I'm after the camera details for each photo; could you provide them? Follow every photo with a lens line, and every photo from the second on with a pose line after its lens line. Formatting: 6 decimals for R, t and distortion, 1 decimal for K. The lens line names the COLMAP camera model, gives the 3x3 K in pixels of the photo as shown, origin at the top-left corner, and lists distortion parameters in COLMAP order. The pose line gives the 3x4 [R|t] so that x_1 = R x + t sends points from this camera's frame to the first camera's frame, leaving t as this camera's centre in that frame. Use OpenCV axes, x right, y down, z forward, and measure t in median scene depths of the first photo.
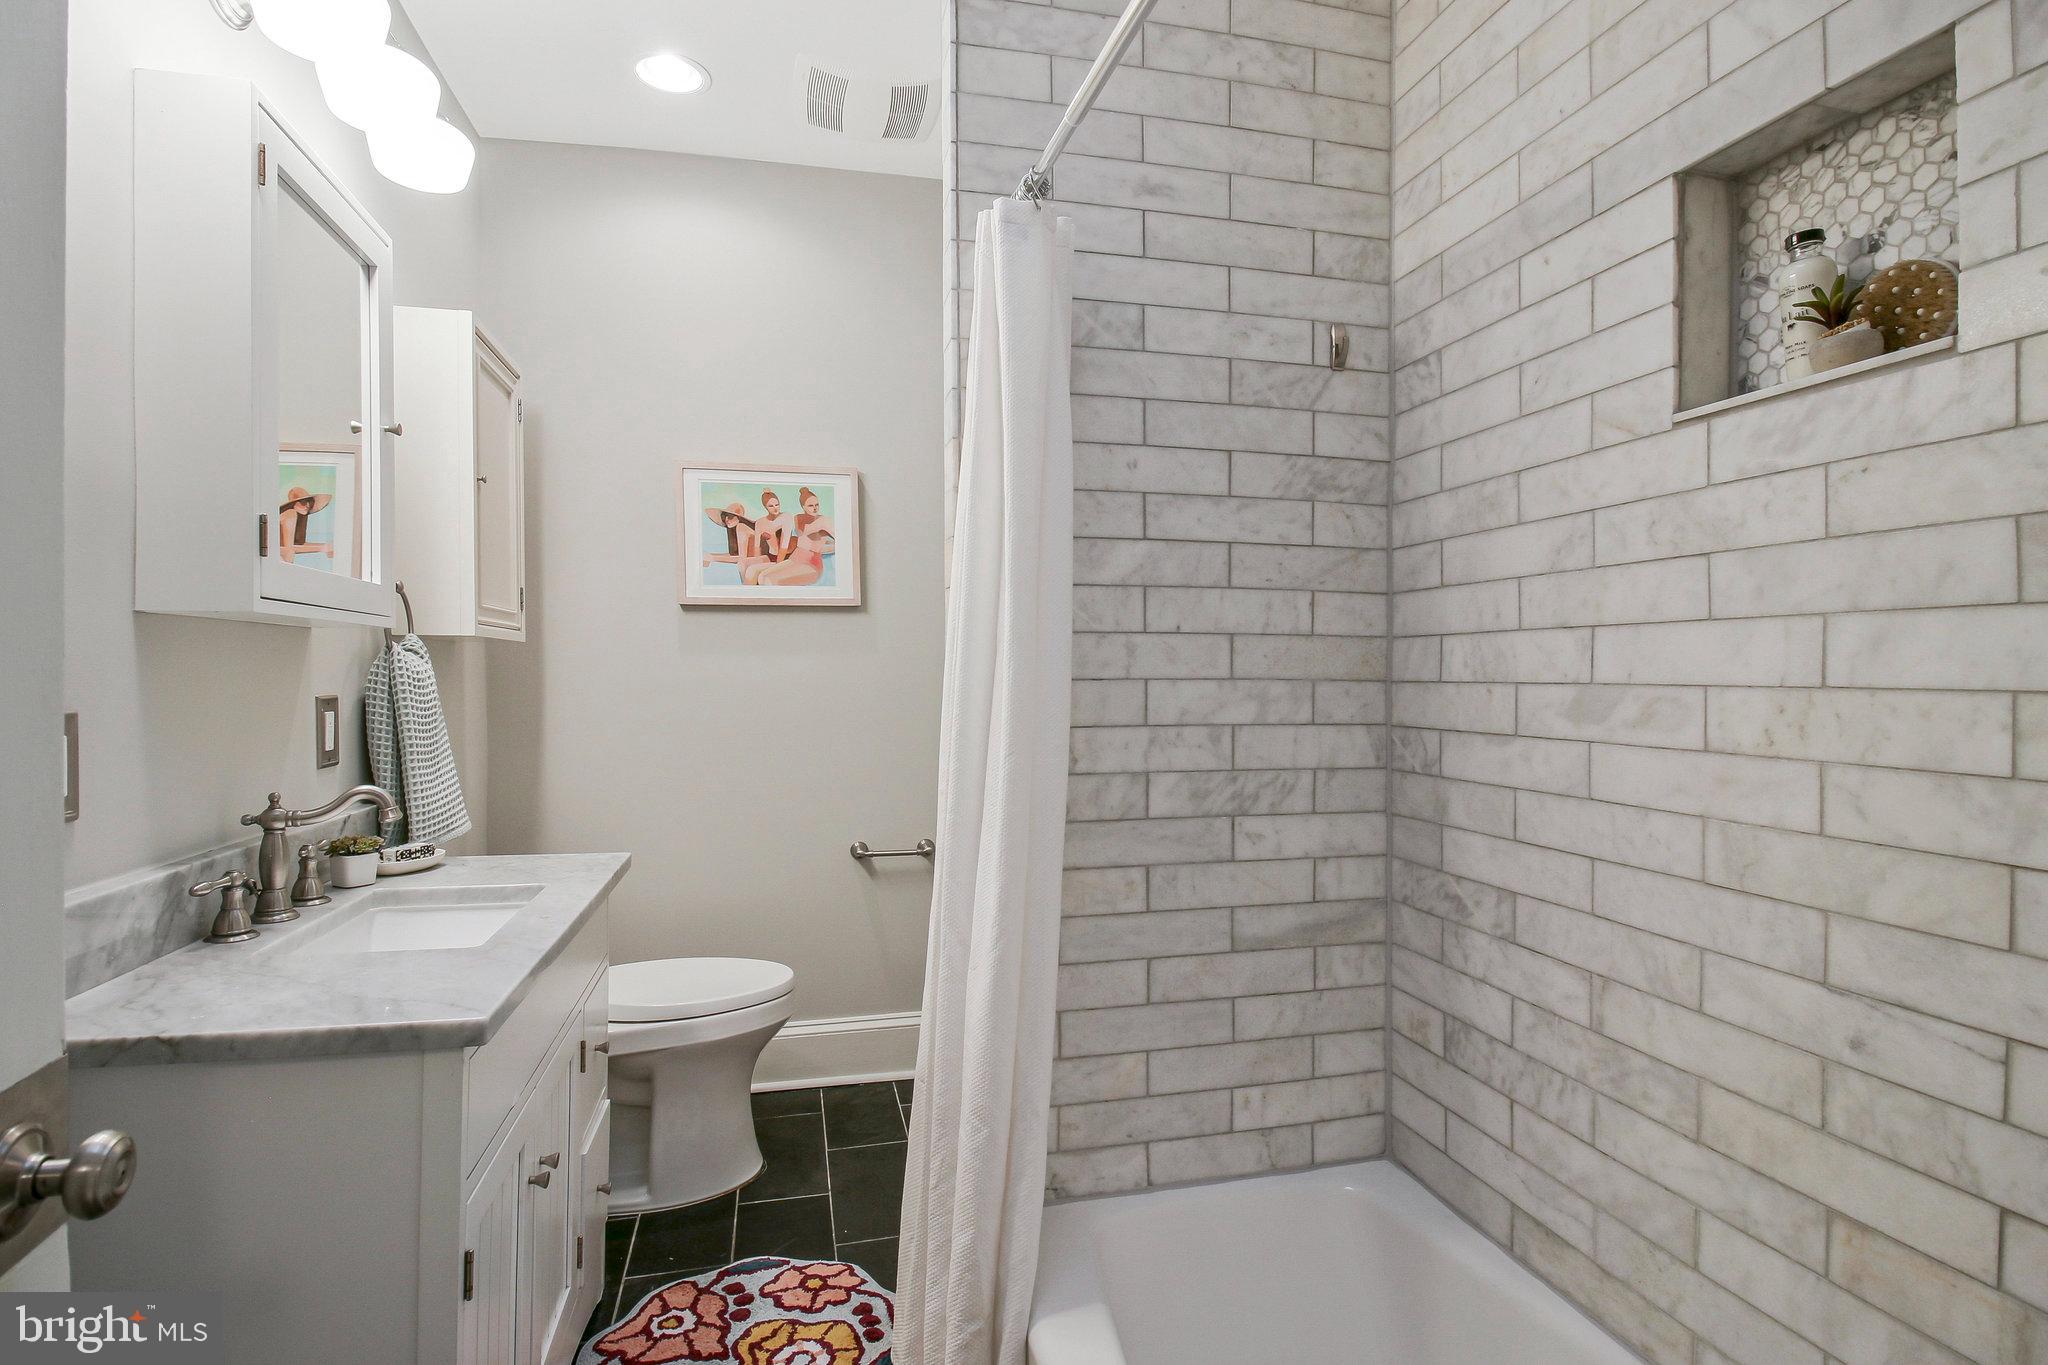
lens RADIAL K [[959.8, 0, 1024.0], [0, 959.8, 682.5], [0, 0, 1]] dist [0.002654, -0.014912]
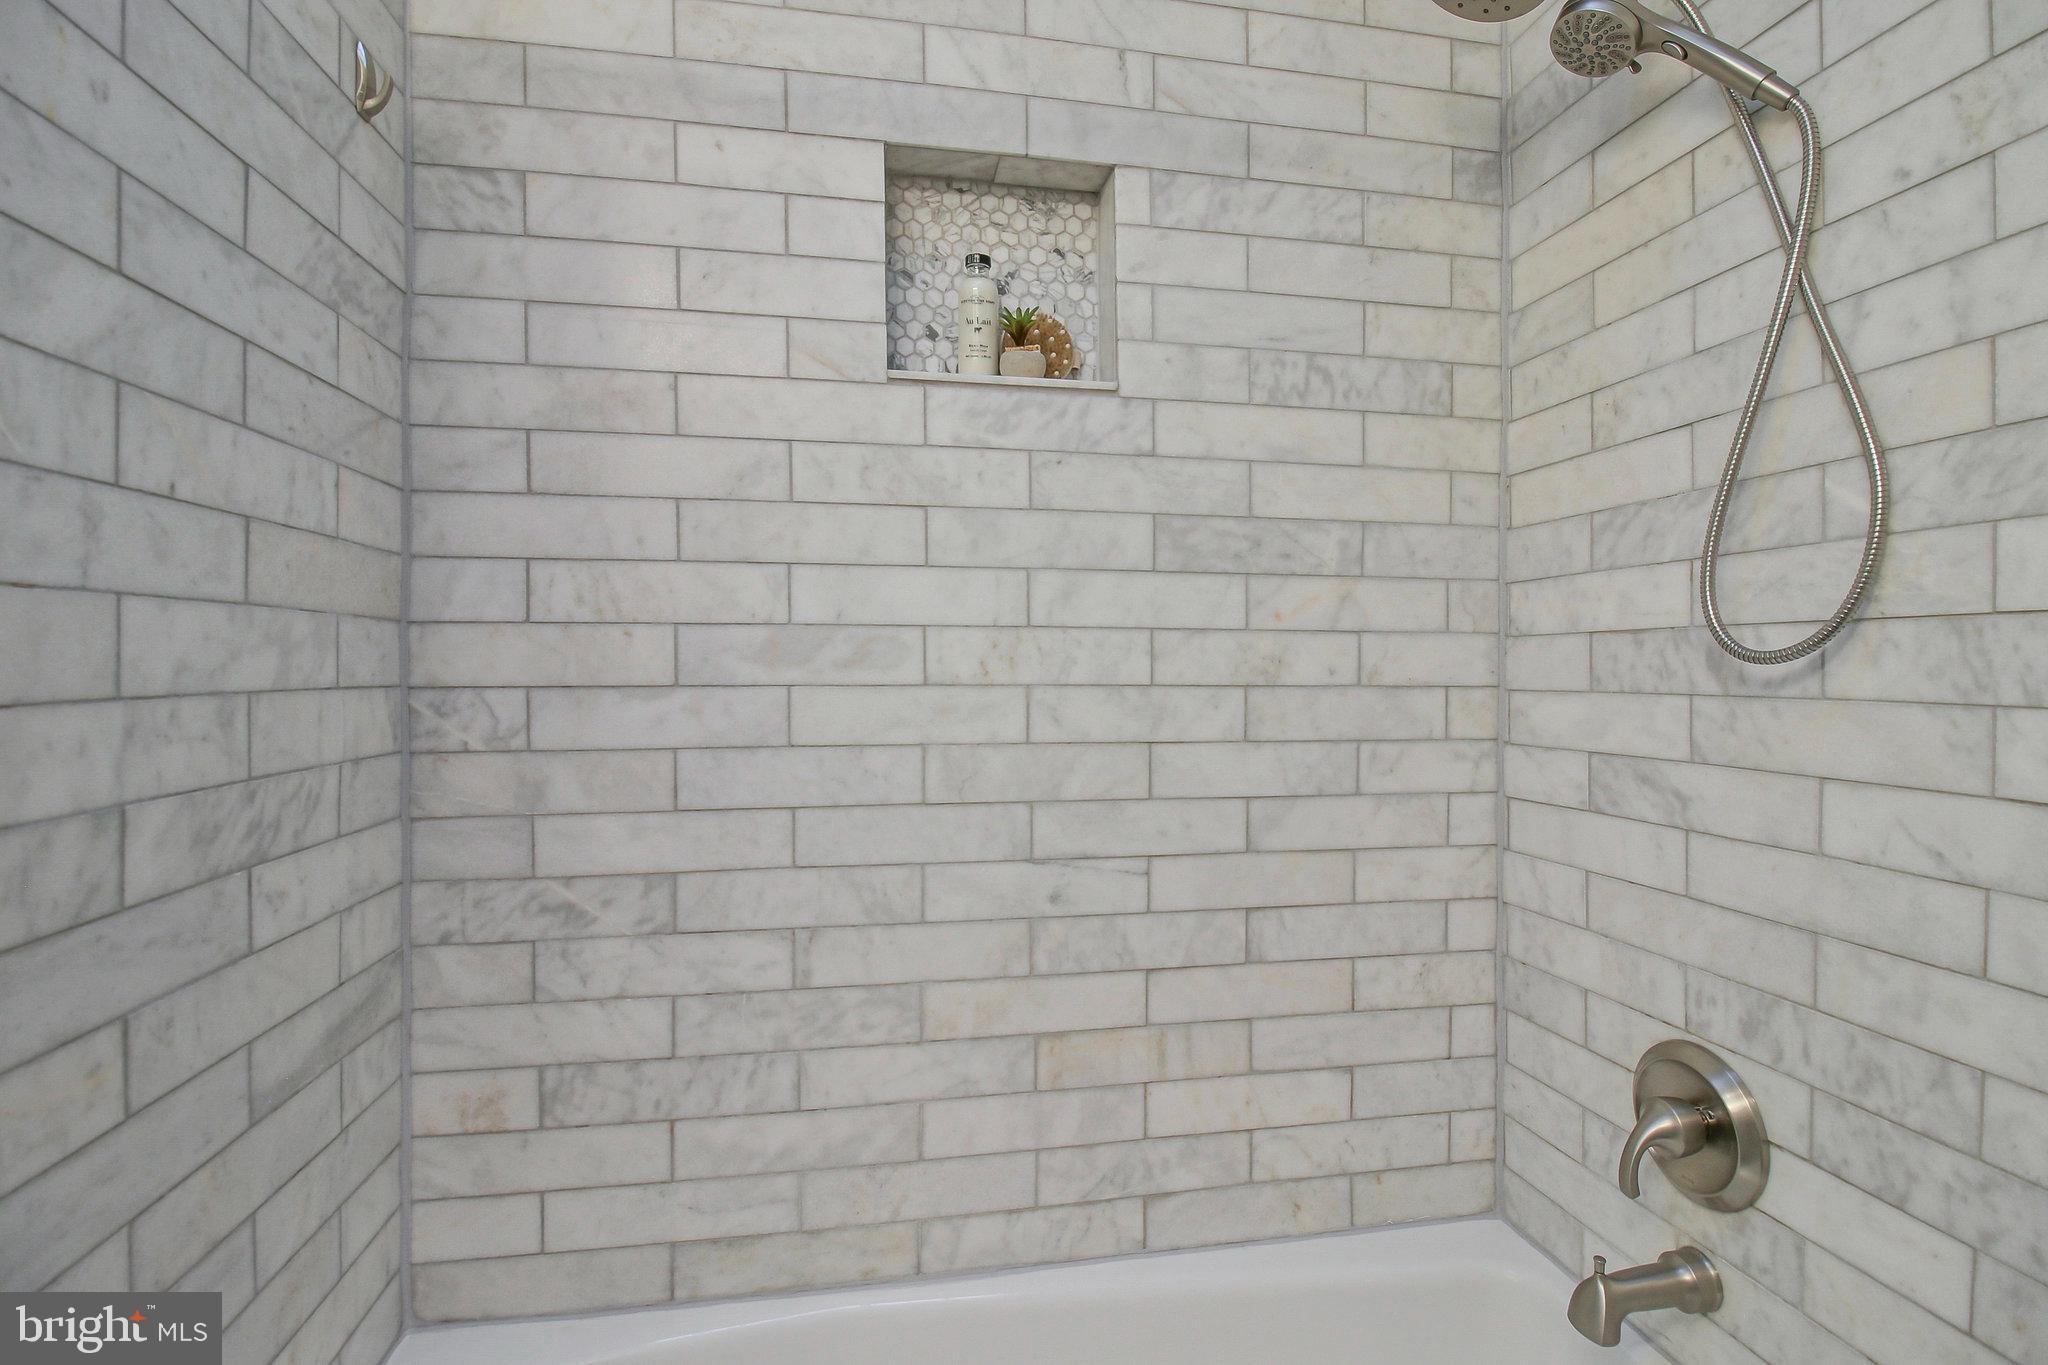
lens RADIAL K [[977.1, 0, 1025.2], [0, 977.1, 661.7], [0, 0, 1]] dist [-0.000125, -0.016505]
pose [[0.076638, -0.003771, 0.997052, -0.354274], [0.006007, 0.999976, 0.003321, 0.036892], [-0.997041, 0.005735, 0.076659, 0.699655]]
